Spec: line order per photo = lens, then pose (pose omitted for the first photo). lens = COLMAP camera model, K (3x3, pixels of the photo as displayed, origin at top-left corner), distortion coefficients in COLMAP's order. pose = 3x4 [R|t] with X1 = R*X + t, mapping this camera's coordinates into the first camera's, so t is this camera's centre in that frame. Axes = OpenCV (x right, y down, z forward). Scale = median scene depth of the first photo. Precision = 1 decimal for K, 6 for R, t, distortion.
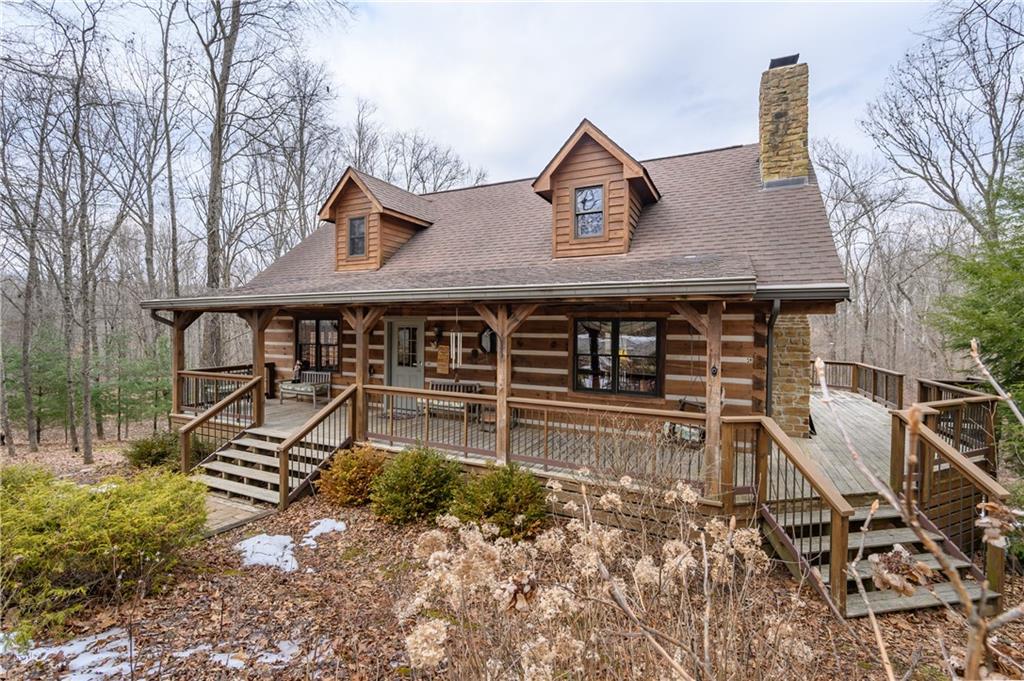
lens RADIAL K [[445.0, 0, 512.4], [0, 445.0, 339.5], [0, 0, 1]] dist [-0.000205, -0.000307]
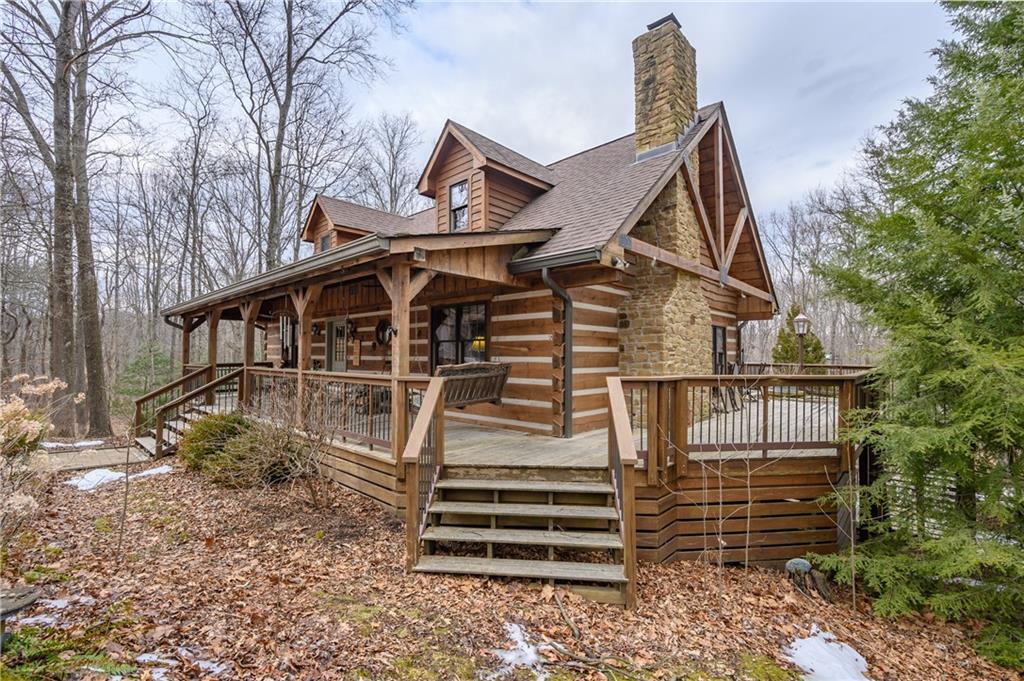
lens RADIAL K [[445.0, 0, 511.2], [0, 445.0, 343.2], [0, 0, 1]] dist [-0.000205, -0.000307]
pose [[0.955651, -0.015649, -0.294085, 0.593230], [-0.000232, 0.998547, -0.053889, 0.089089], [0.294501, 0.051567, 0.954259, 0.060132]]
